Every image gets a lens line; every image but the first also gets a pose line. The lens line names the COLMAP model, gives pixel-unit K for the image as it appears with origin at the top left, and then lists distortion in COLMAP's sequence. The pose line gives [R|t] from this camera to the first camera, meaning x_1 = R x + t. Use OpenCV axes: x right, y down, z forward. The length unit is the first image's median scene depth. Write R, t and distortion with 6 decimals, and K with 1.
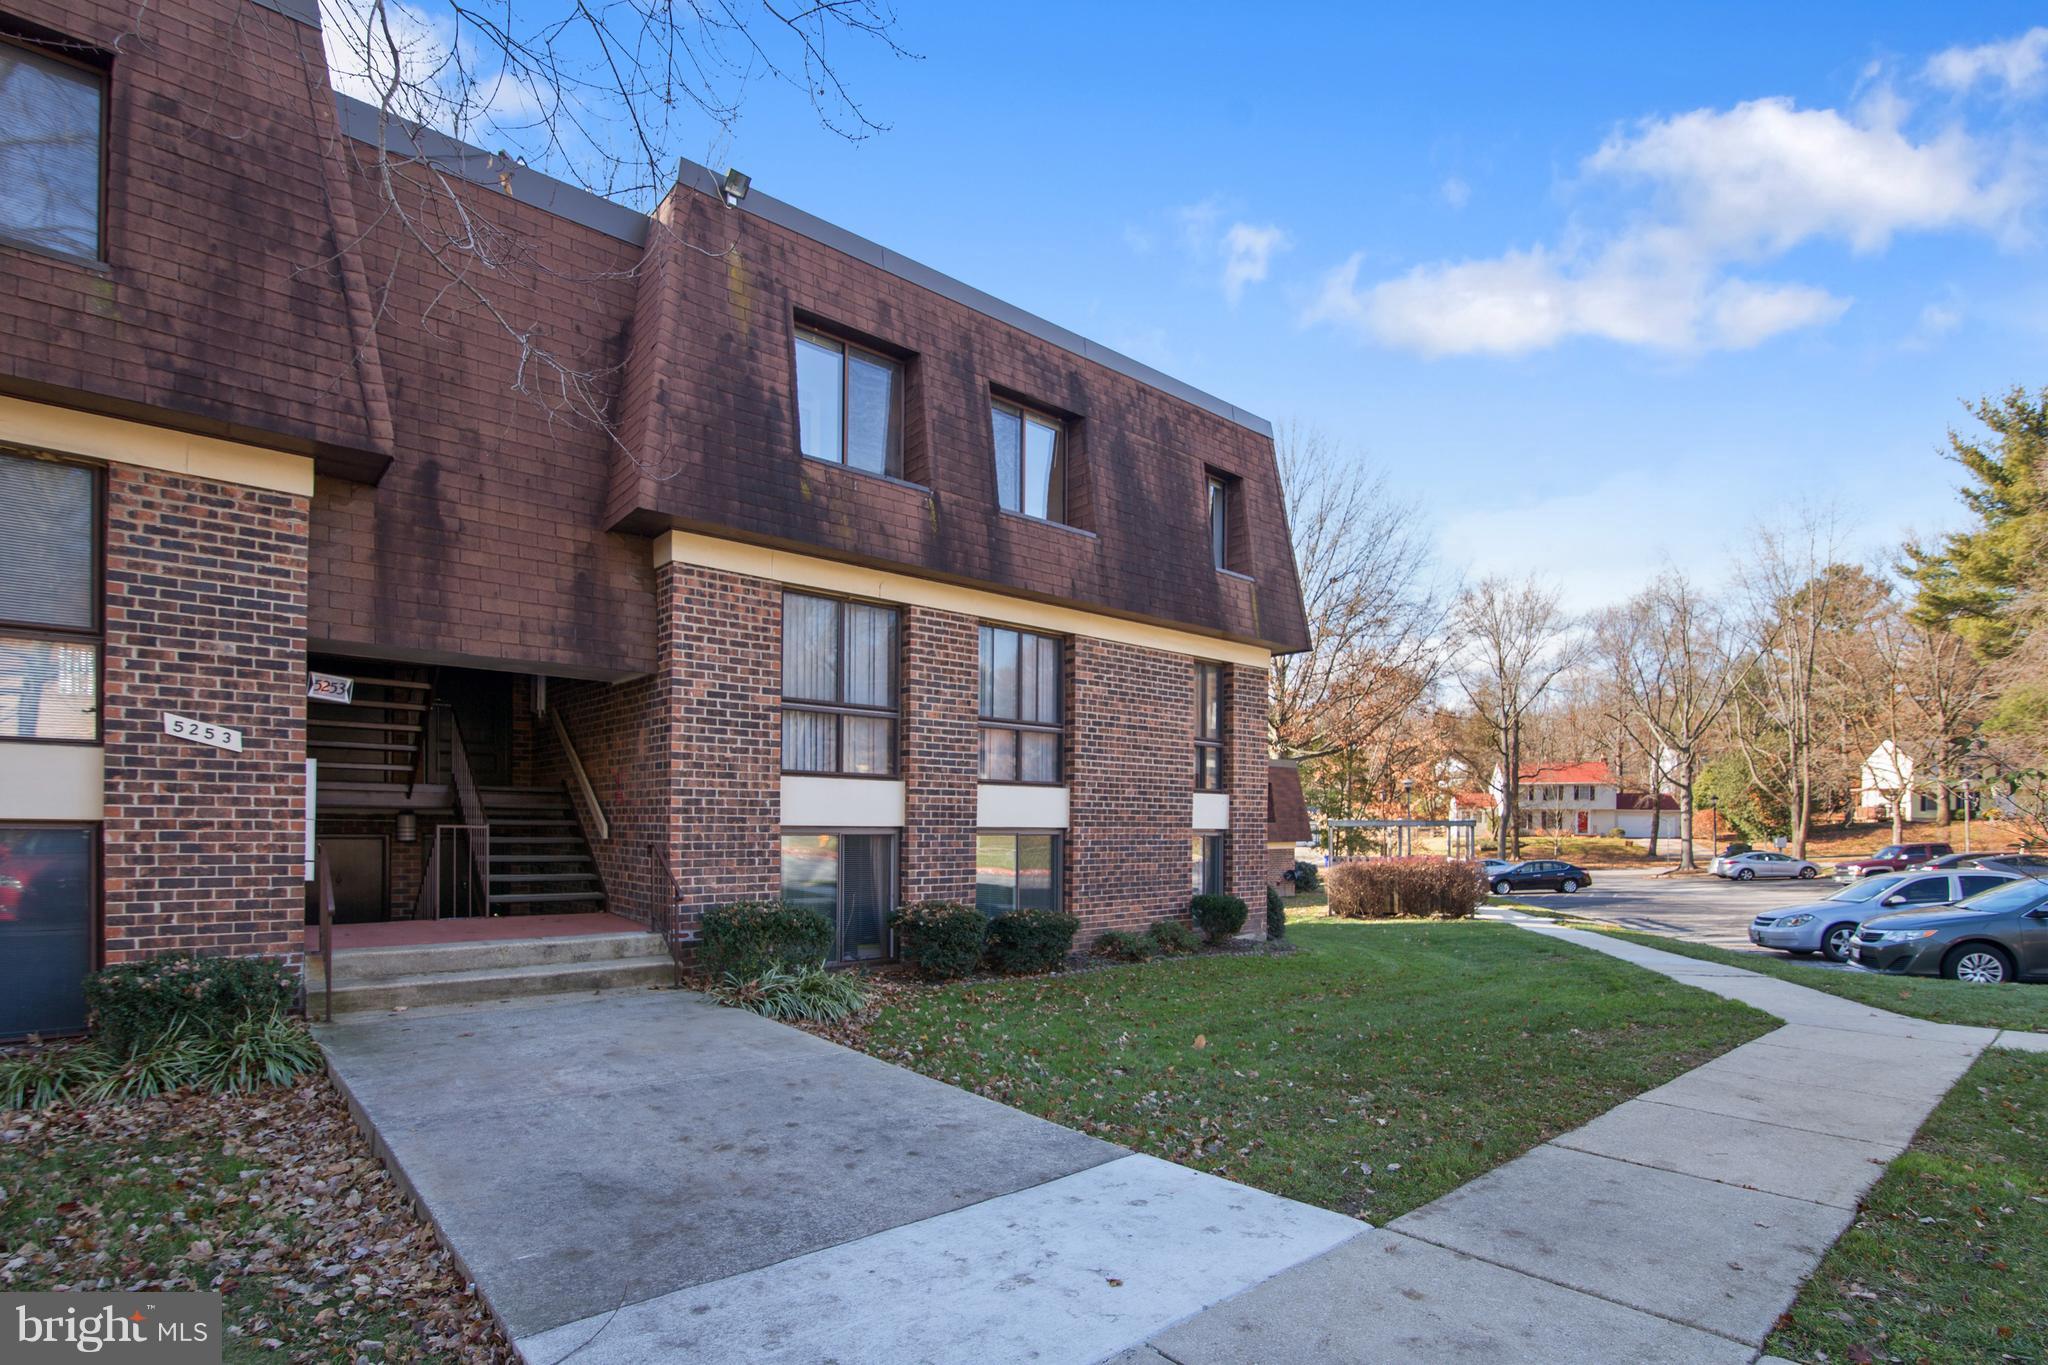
lens RADIAL K [[942.2, 0, 1024.6], [0, 942.2, 671.8], [0, 0, 1]] dist [-0.017569, 0.000554]
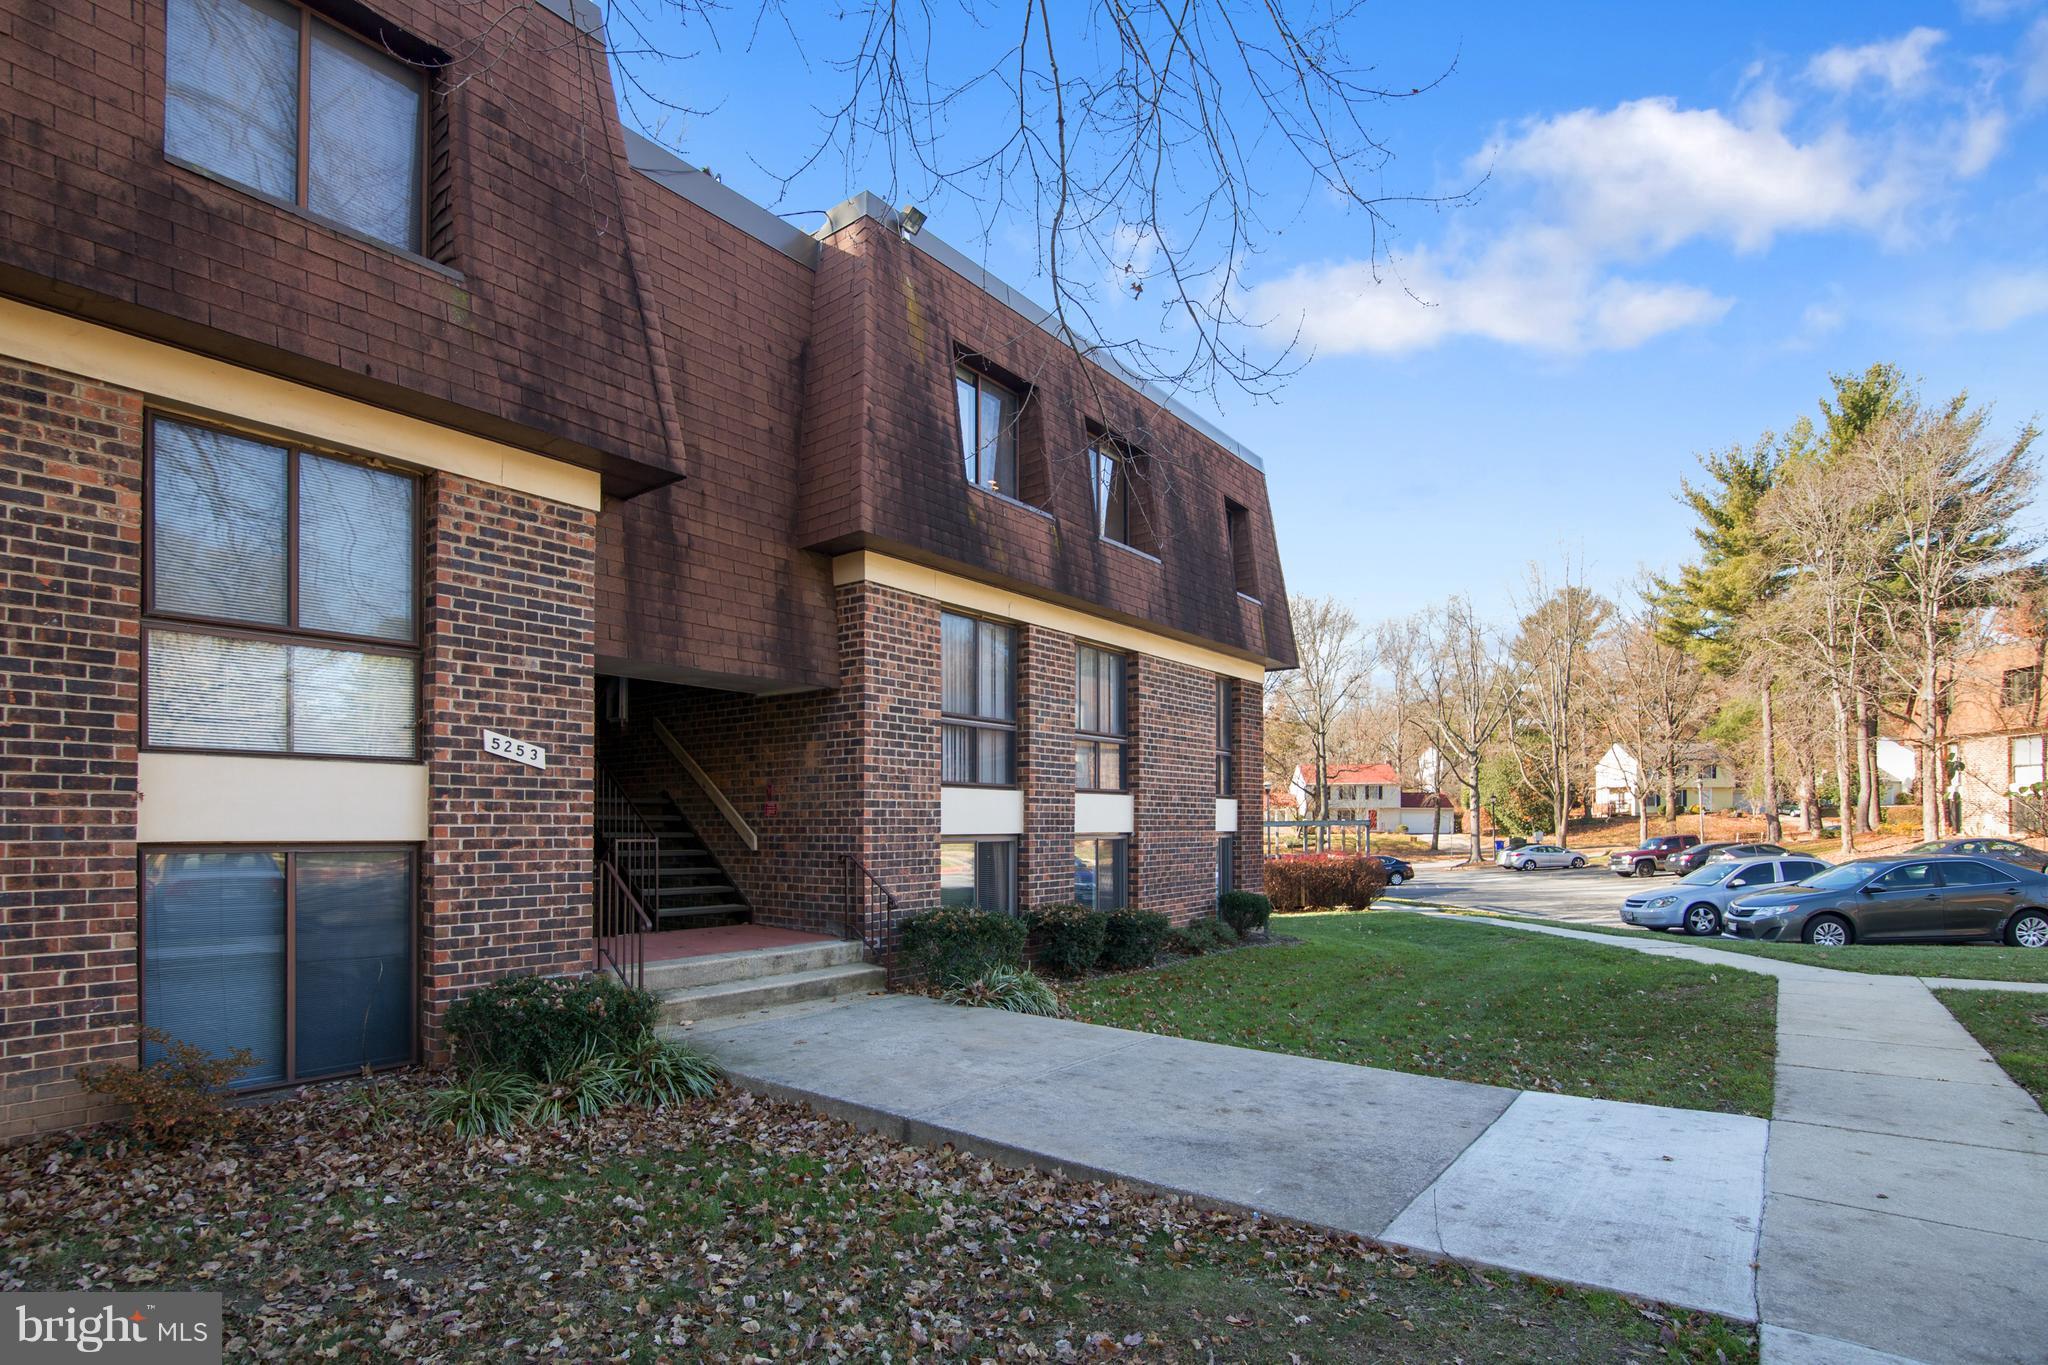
lens RADIAL K [[950.0, 0, 1041.2], [0, 950.0, 657.5], [0, 0, 1]] dist [-0.018370, -0.000137]
pose [[0.981135, 0.021584, 0.192116, -0.384240], [-0.018486, 0.999669, -0.017899, -0.017591], [-0.192439, 0.014010, 0.981209, -0.063597]]
